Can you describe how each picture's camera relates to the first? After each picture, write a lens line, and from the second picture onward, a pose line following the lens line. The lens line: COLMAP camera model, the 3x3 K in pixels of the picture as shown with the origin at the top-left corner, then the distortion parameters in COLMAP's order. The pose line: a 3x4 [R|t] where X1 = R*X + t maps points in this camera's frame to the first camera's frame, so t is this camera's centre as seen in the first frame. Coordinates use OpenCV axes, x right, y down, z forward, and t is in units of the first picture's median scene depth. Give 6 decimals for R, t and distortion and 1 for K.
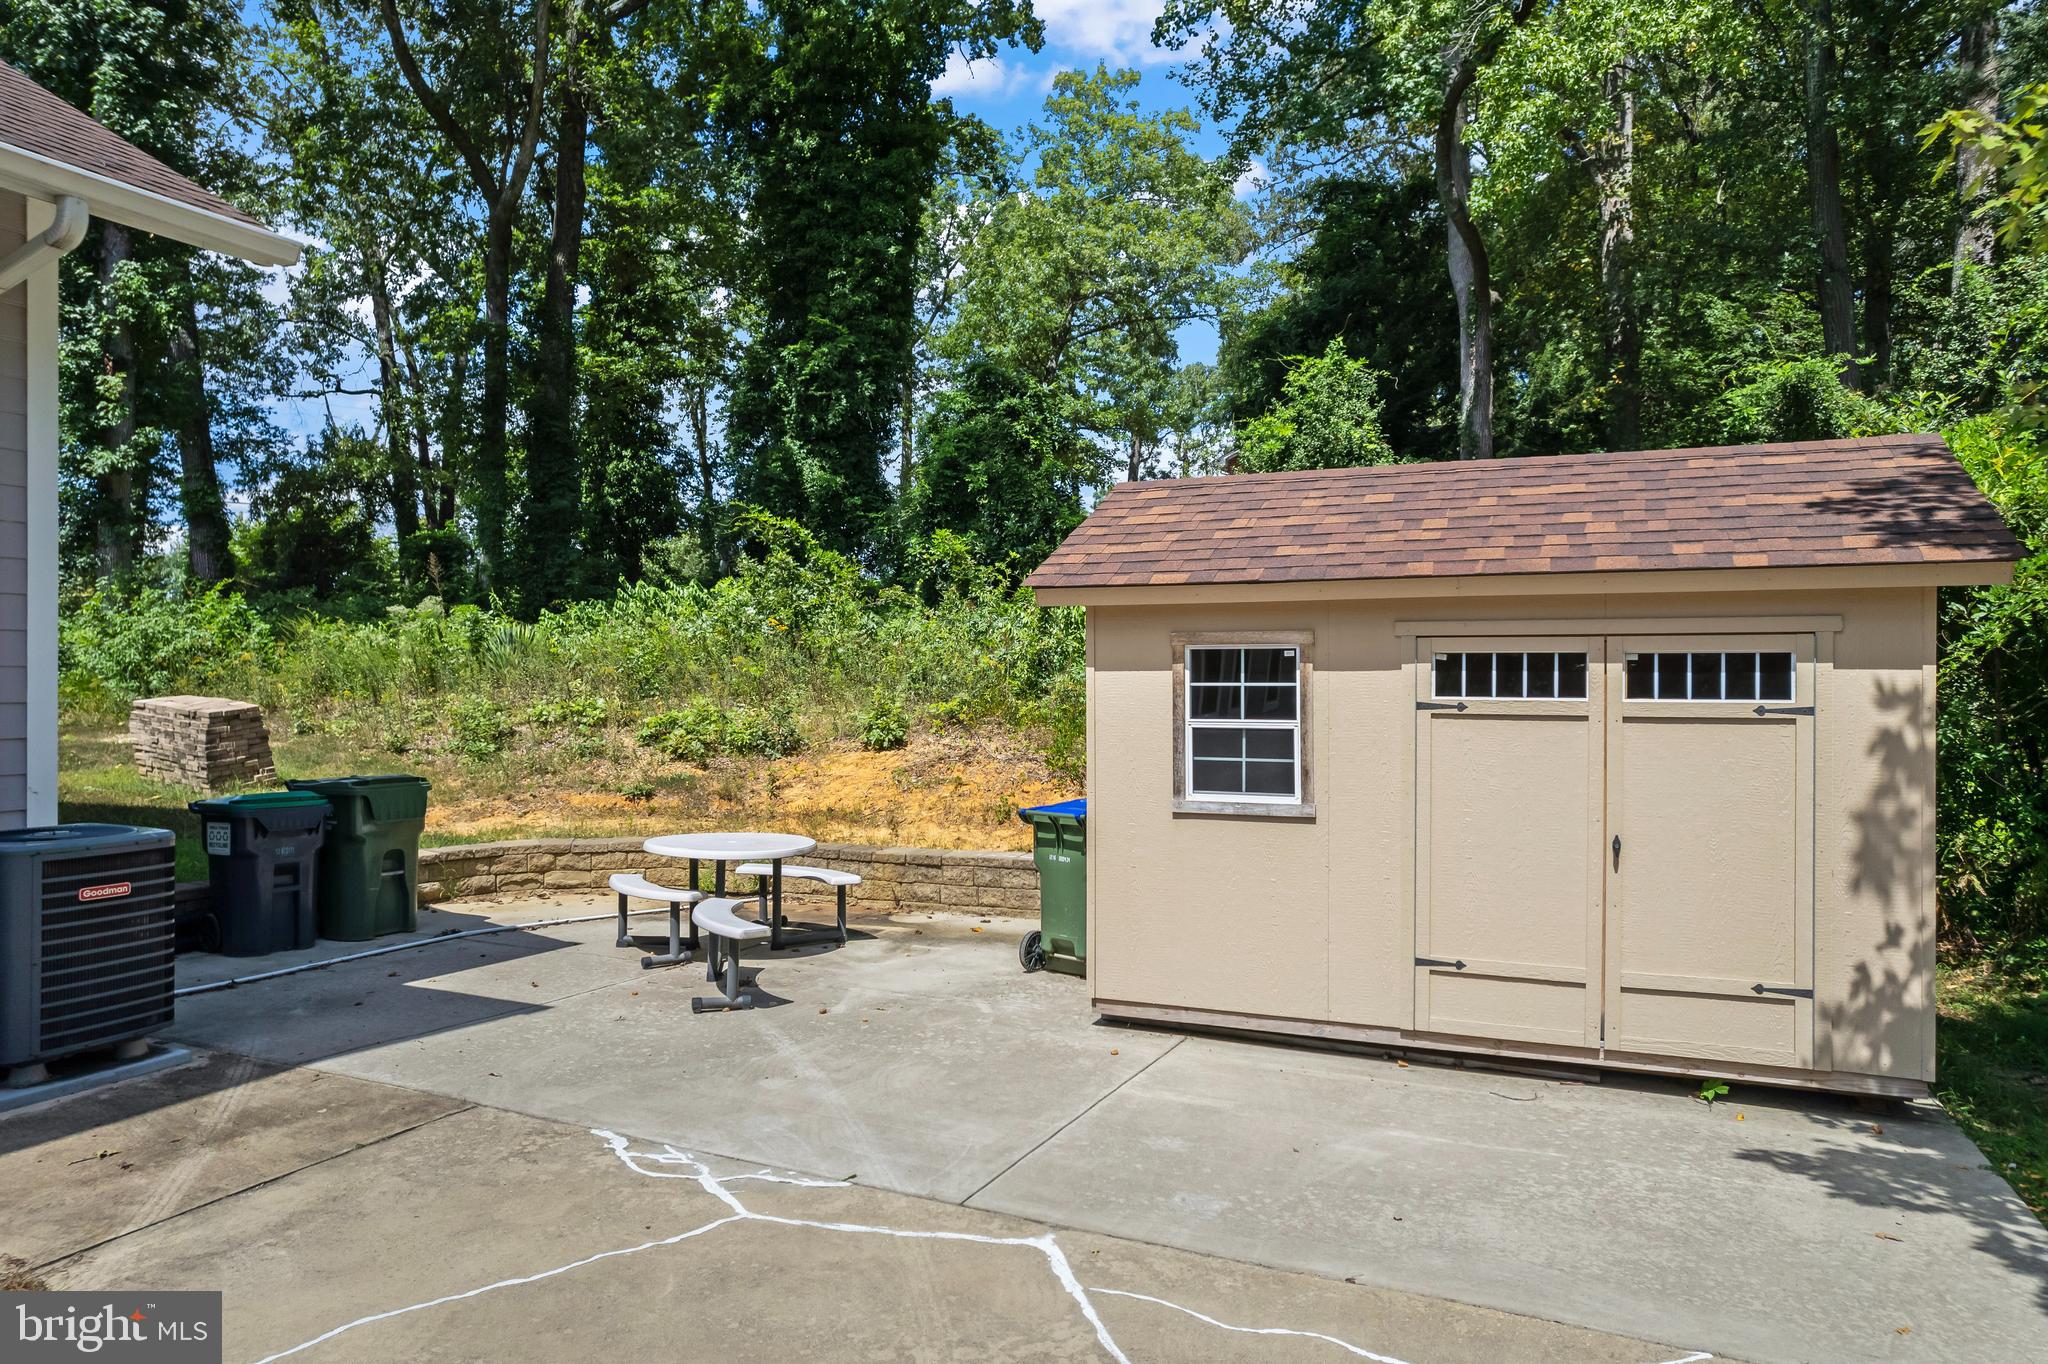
lens RADIAL K [[1313.3, 0, 1024.0], [0, 1313.3, 682.0], [0, 0, 1]] dist [-0.070146, 0.064946]
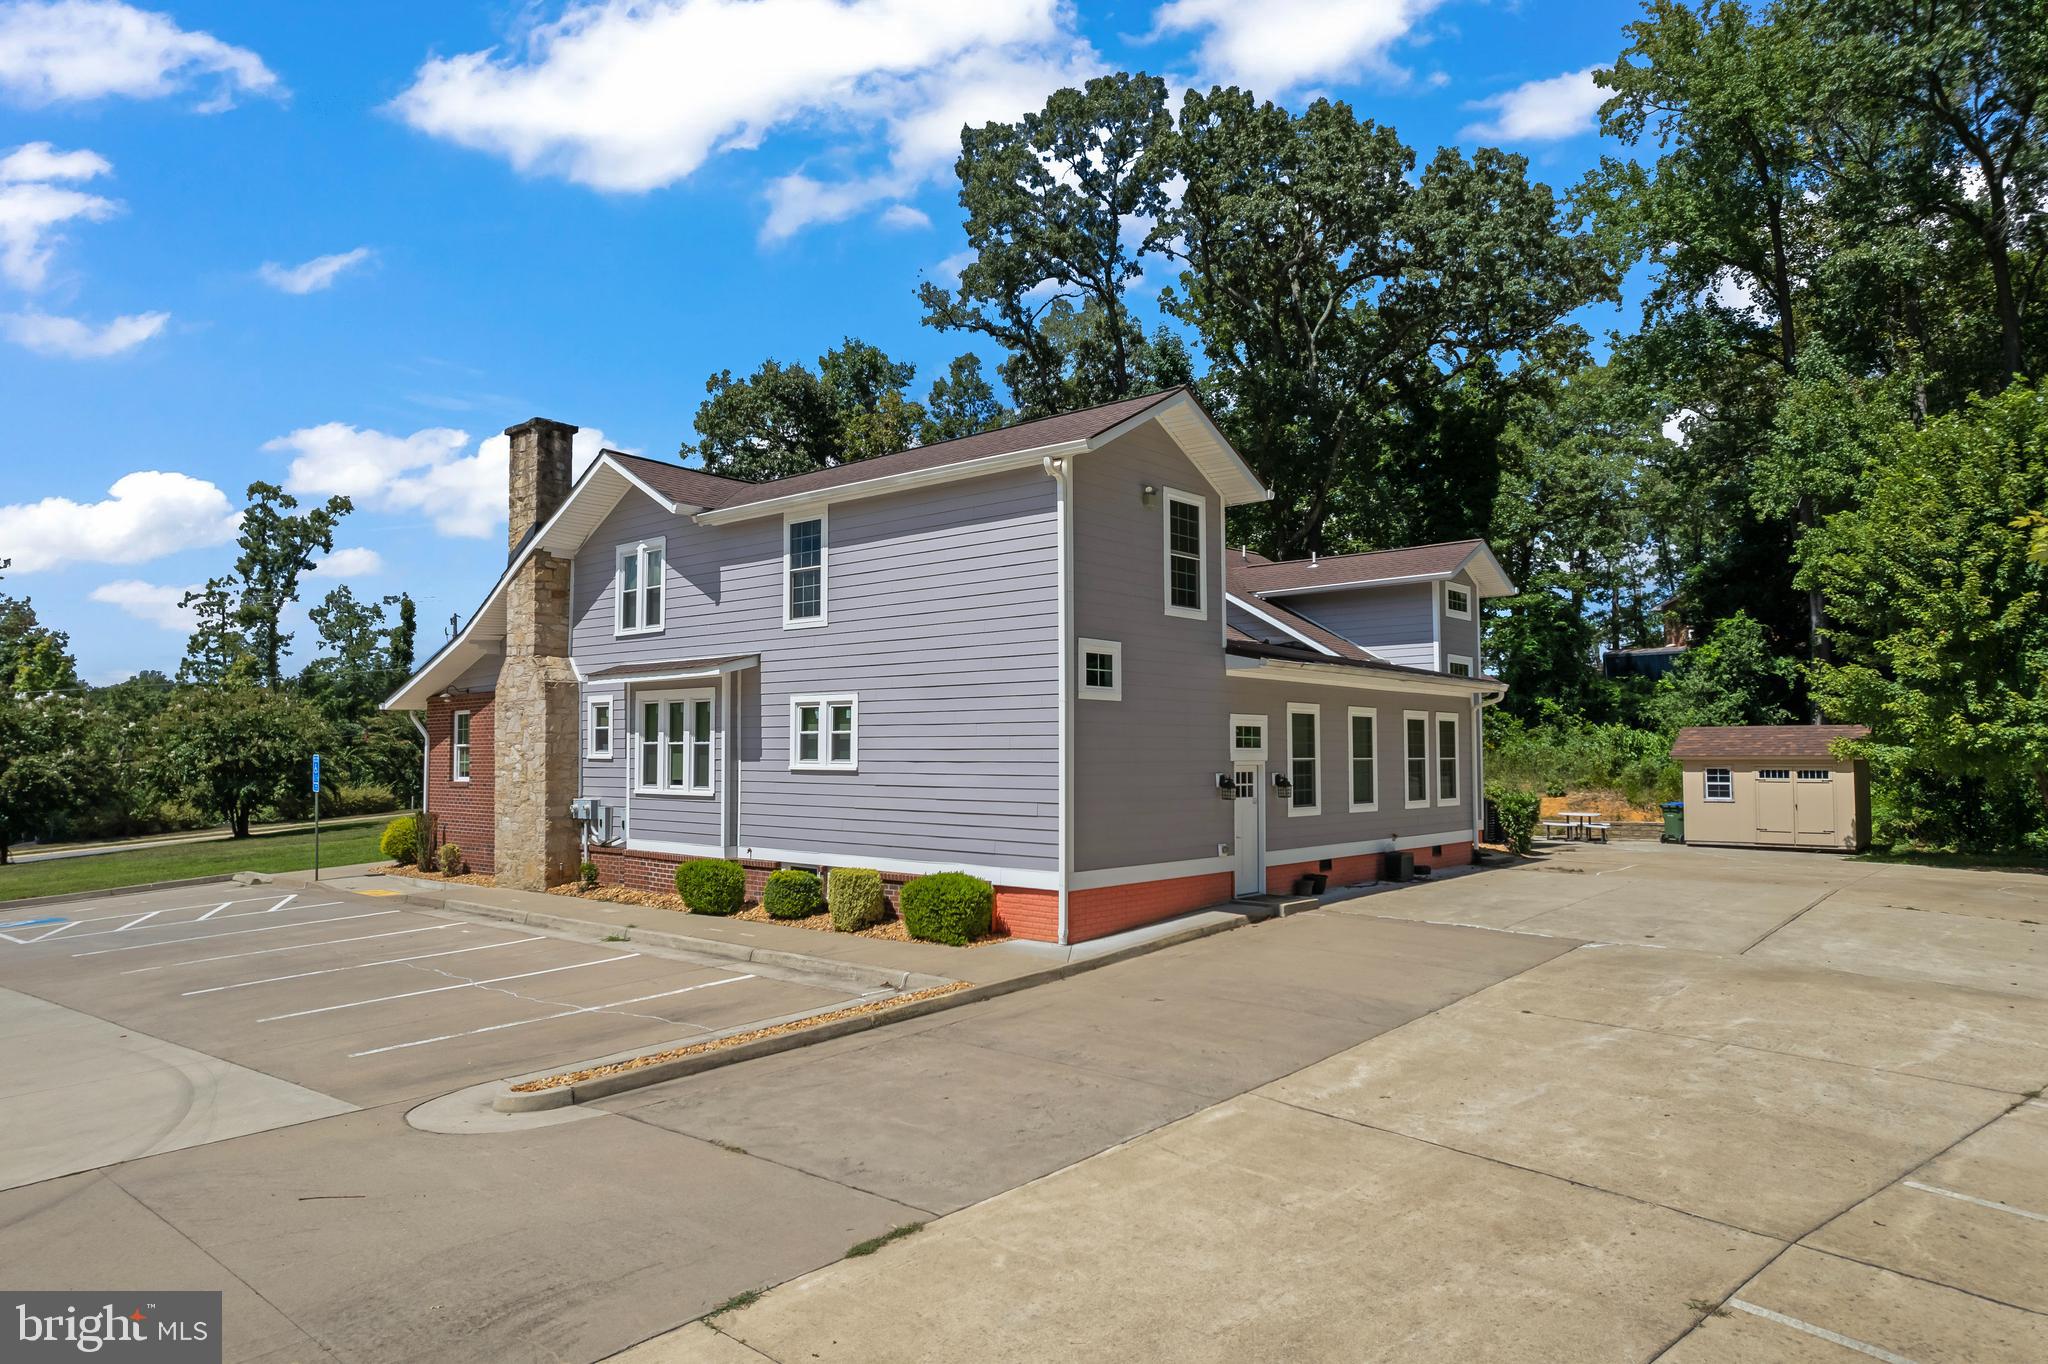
lens RADIAL K [[1308.2, 0, 1024.0], [0, 1308.2, 682.0], [0, 0, 1]] dist [-0.041932, 0.000072]
pose [[0.959741, -0.019042, -0.280240, -0.971051], [0.002811, 0.998300, -0.058209, -0.072867], [0.280872, 0.055077, 0.958163, -4.414068]]
